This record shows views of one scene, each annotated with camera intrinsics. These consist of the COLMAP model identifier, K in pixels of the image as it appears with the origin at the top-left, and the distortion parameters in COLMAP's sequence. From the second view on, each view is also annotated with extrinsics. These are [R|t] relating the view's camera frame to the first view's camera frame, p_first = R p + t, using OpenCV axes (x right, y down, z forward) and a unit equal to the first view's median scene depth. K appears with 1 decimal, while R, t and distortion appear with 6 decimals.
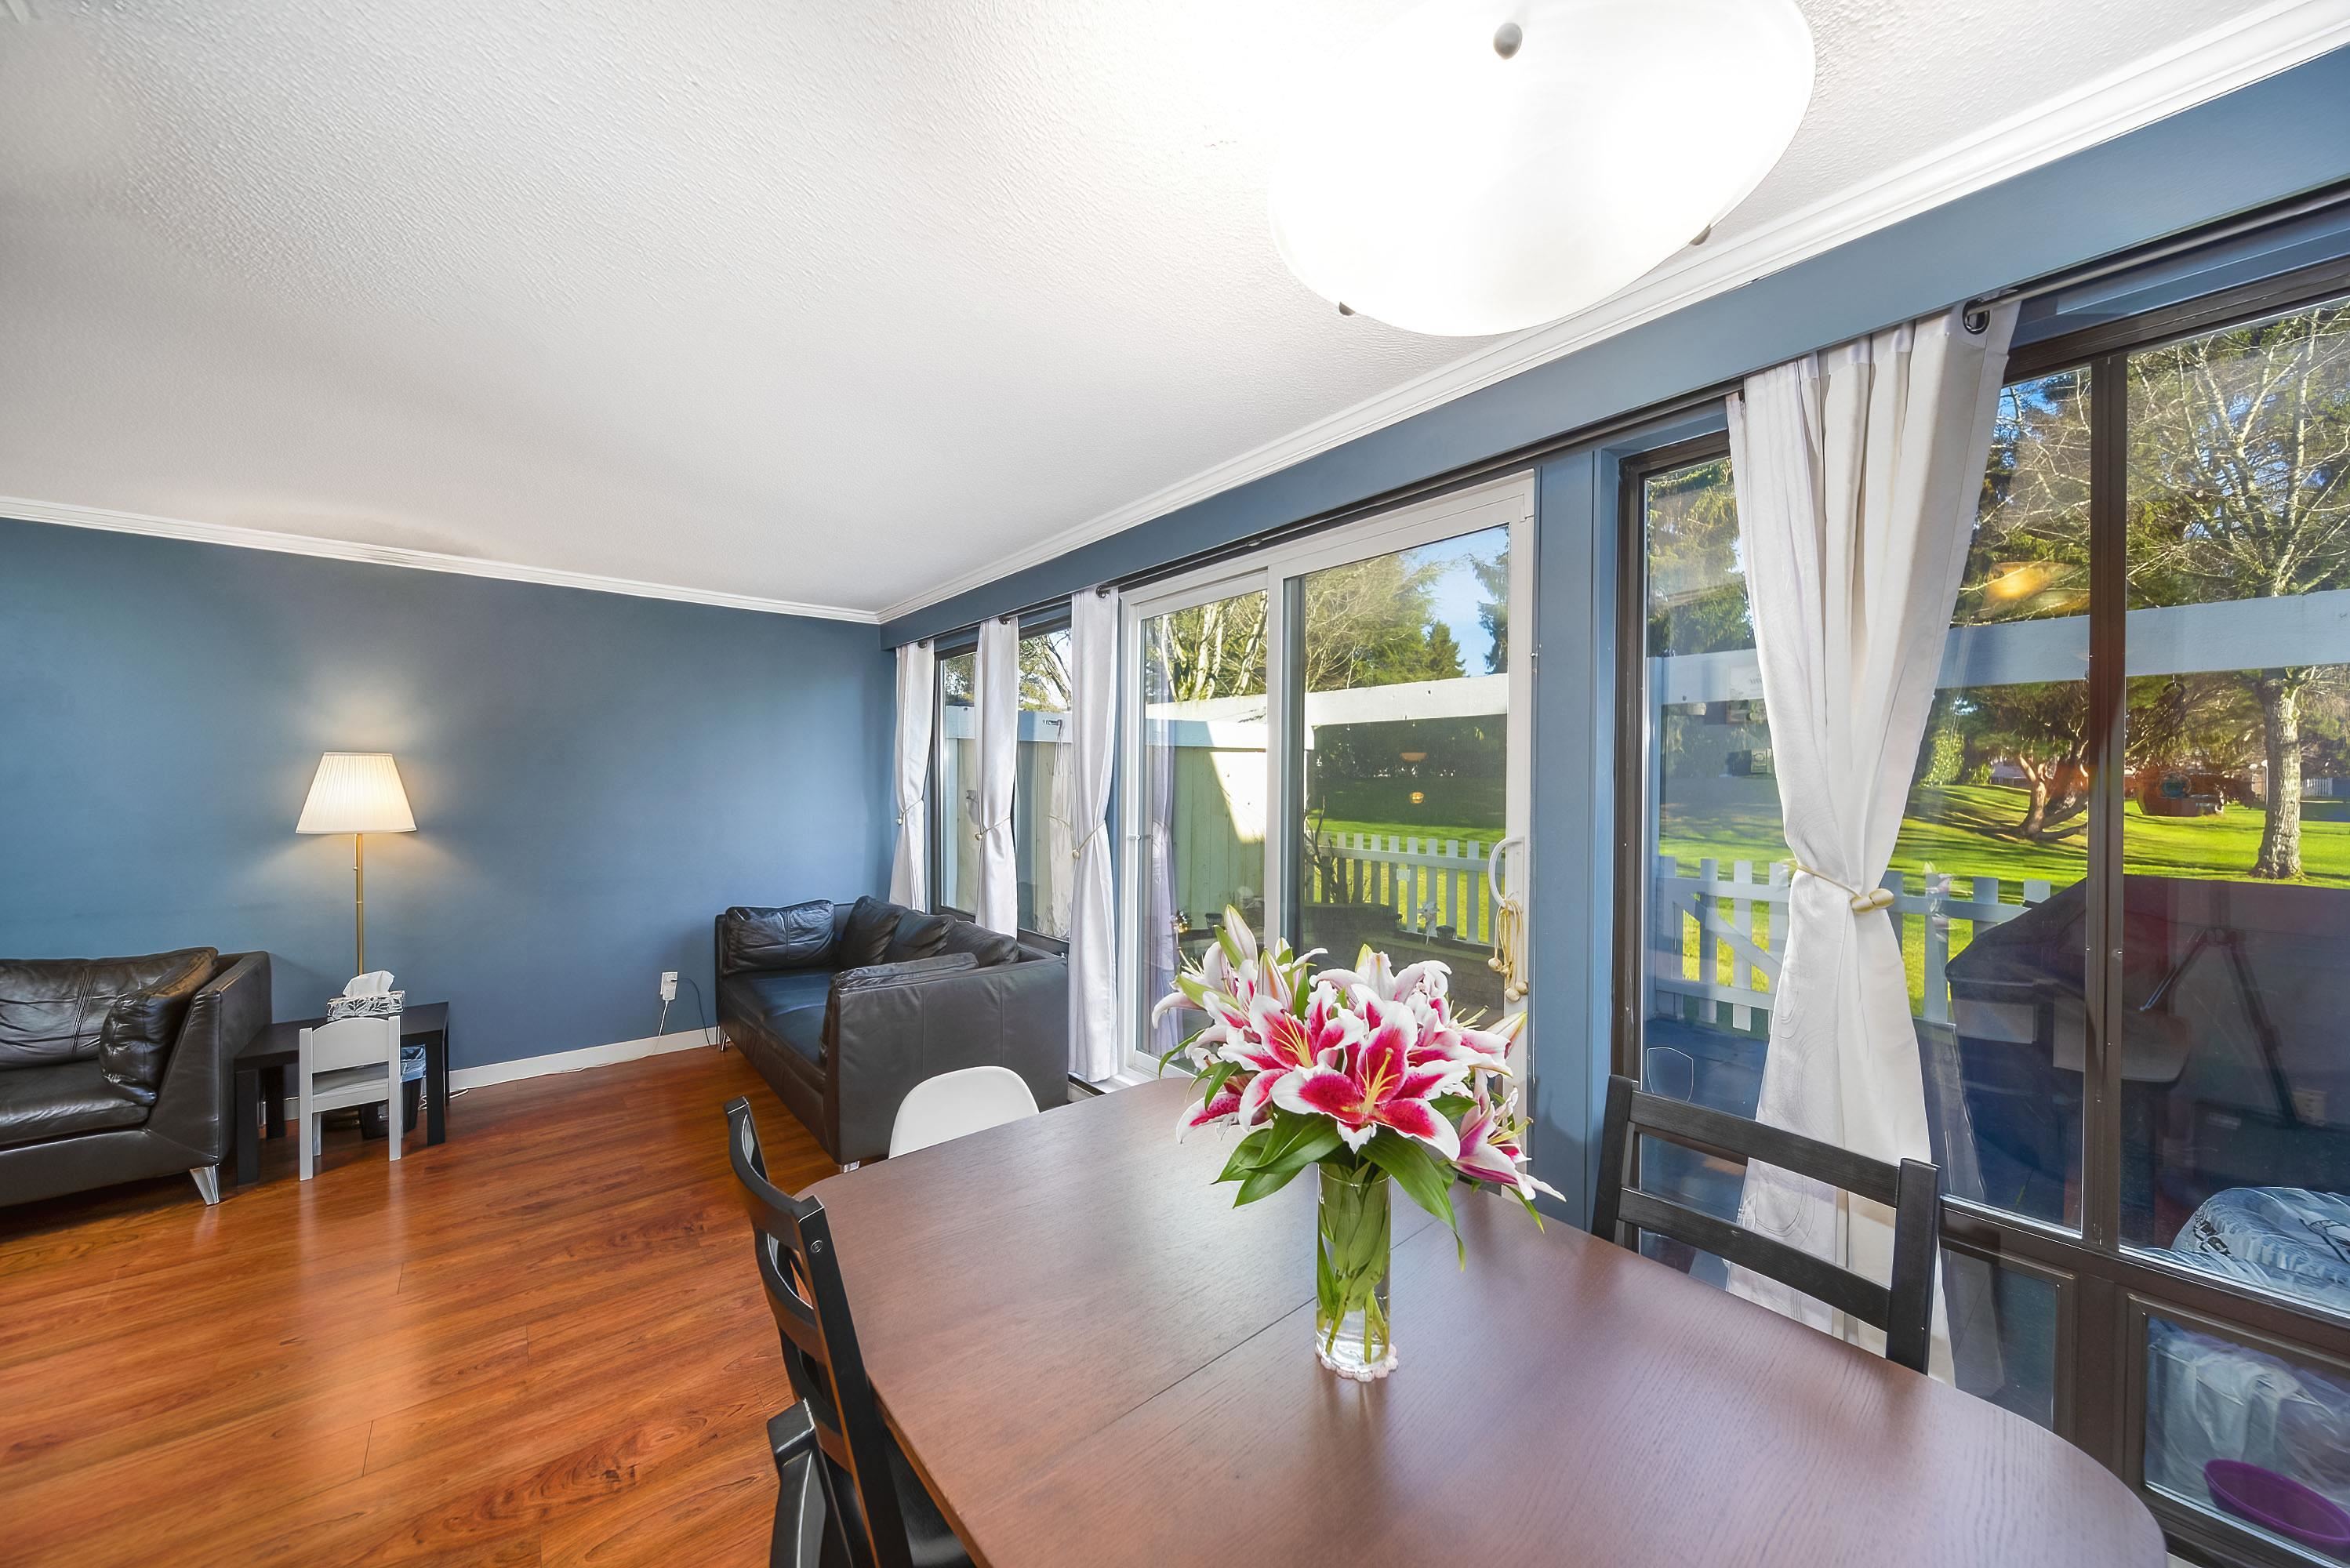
lens RADIAL K [[822.9, 0, 1181.2], [0, 822.9, 784.6], [0, 0, 1]] dist [-0.001401, -0.001502]
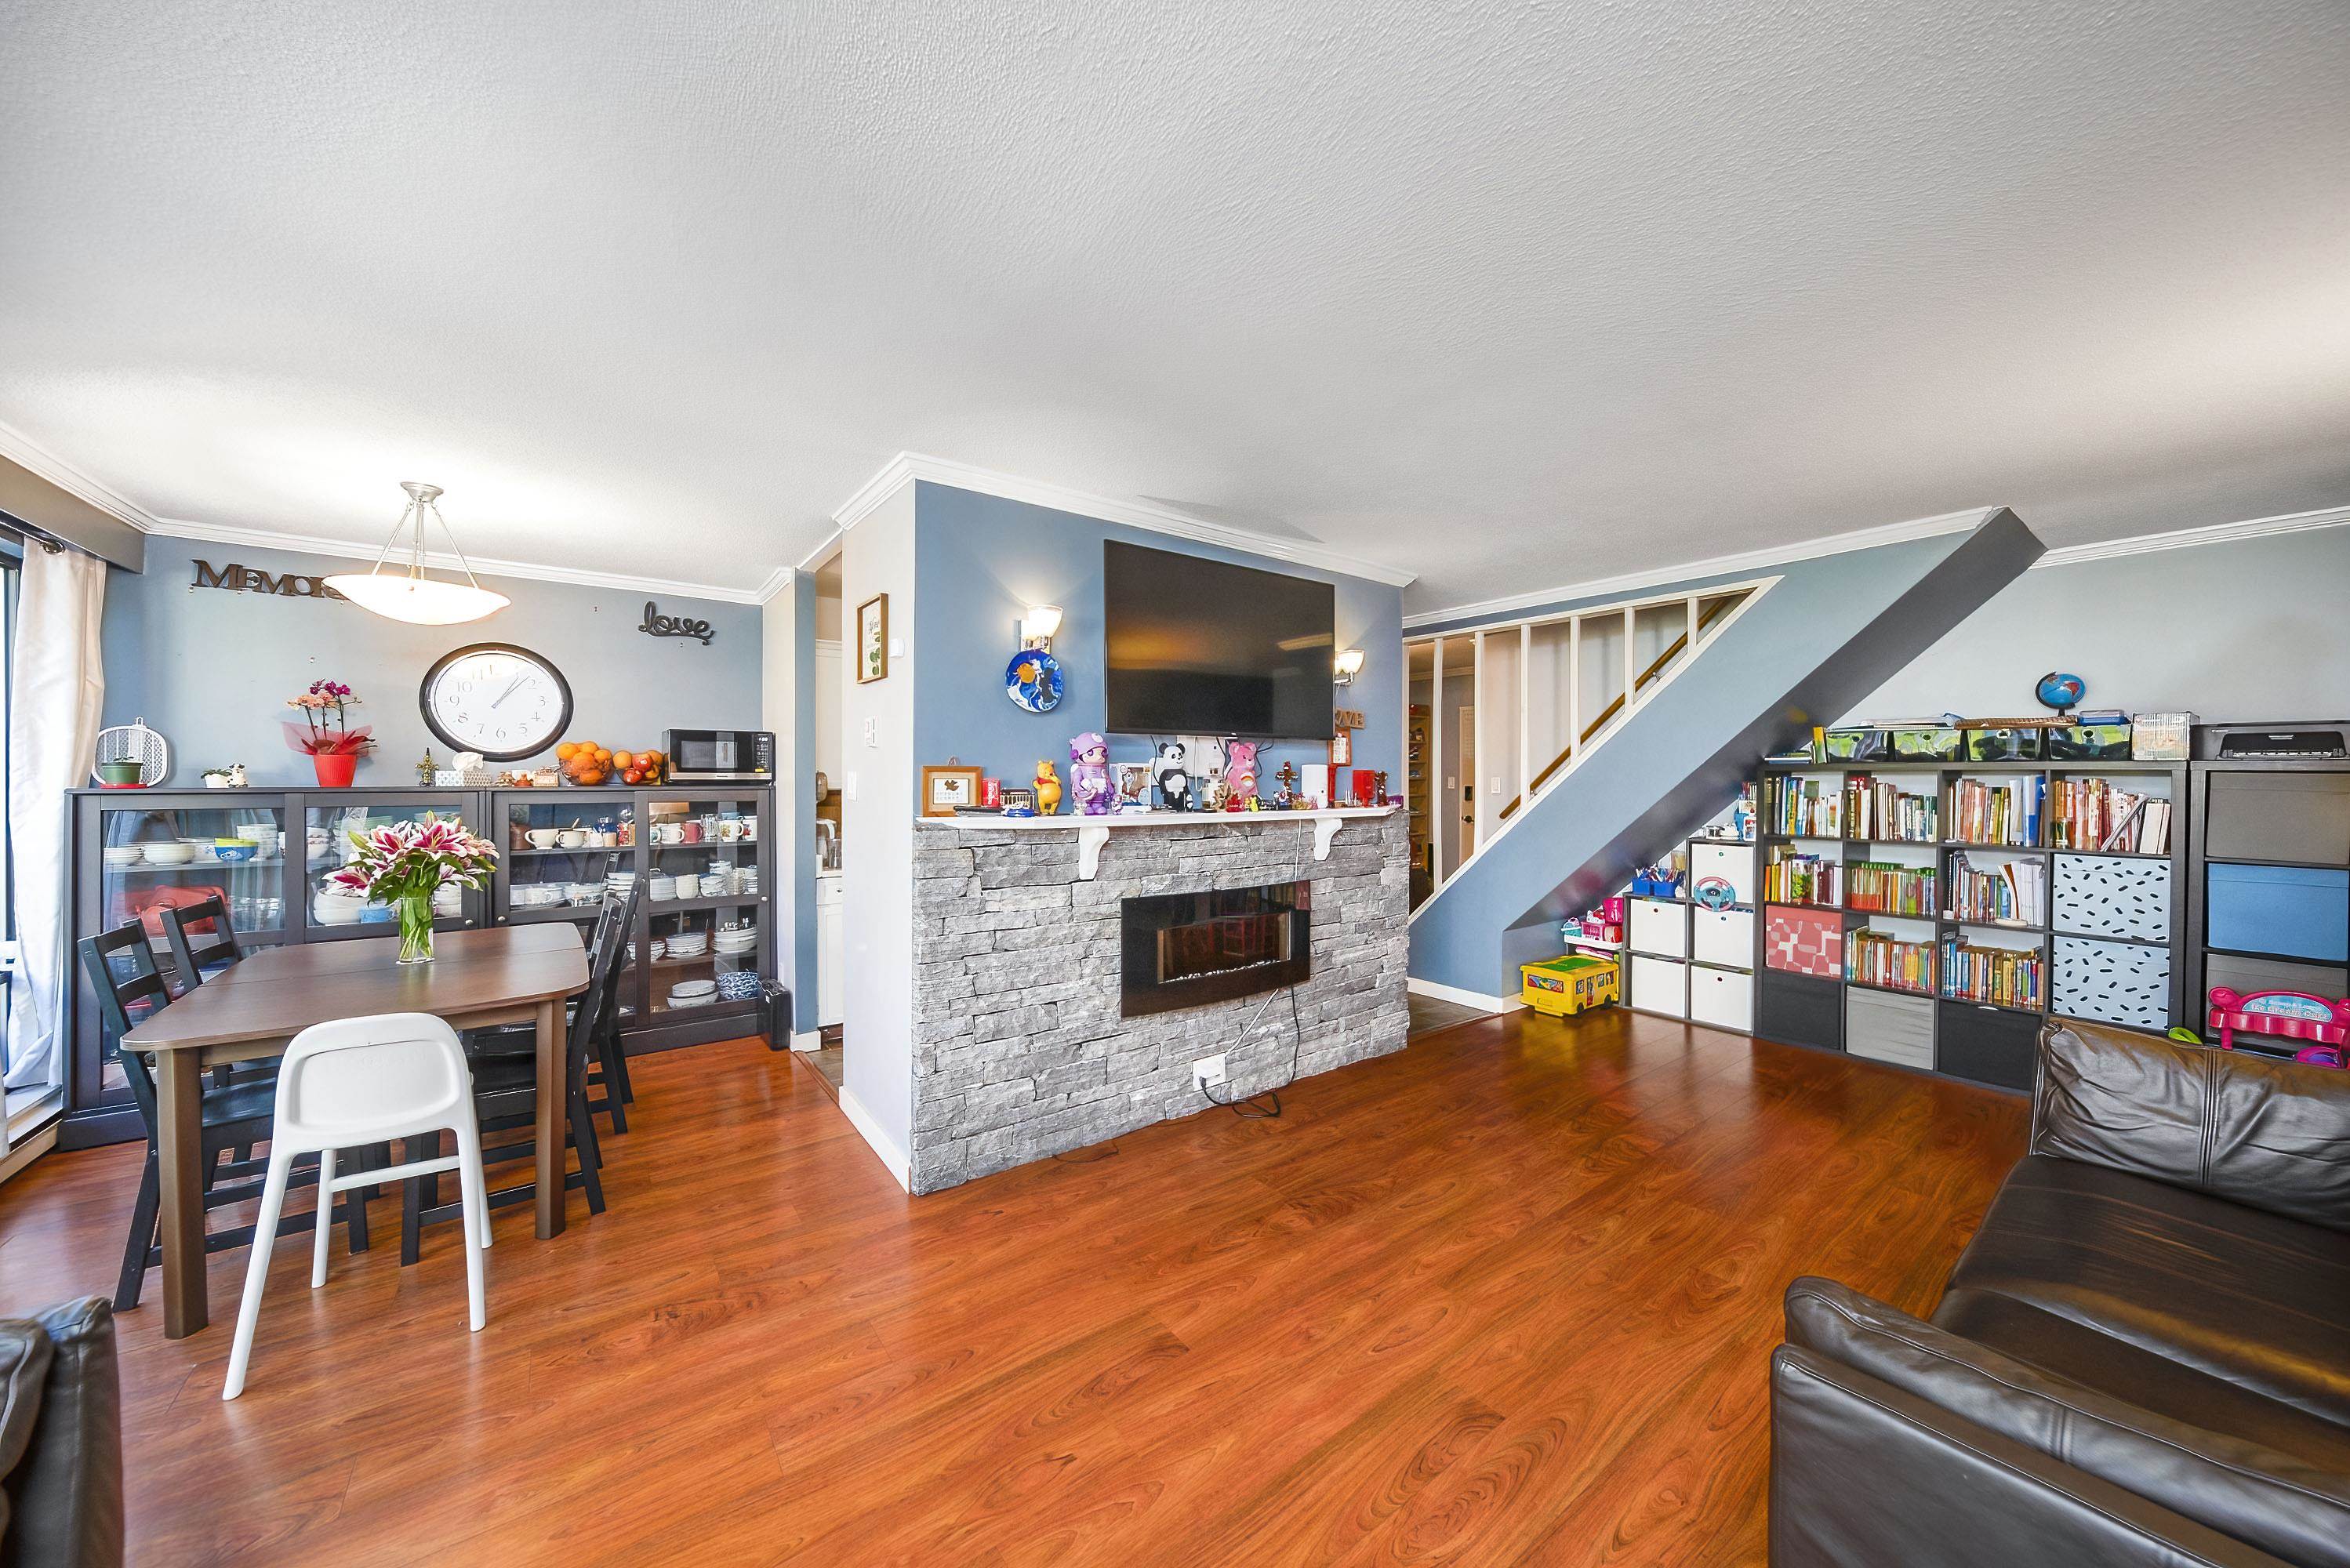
lens RADIAL K [[822.9, 0, 1181.2], [0, 822.9, 784.6], [0, 0, 1]] dist [-0.001401, -0.001502]
pose [[-0.998816, -0.007487, 0.048062, -0.832415], [-0.006751, 0.999858, 0.015457, 0.005154], [-0.048171, 0.015115, -0.998725, 1.203057]]
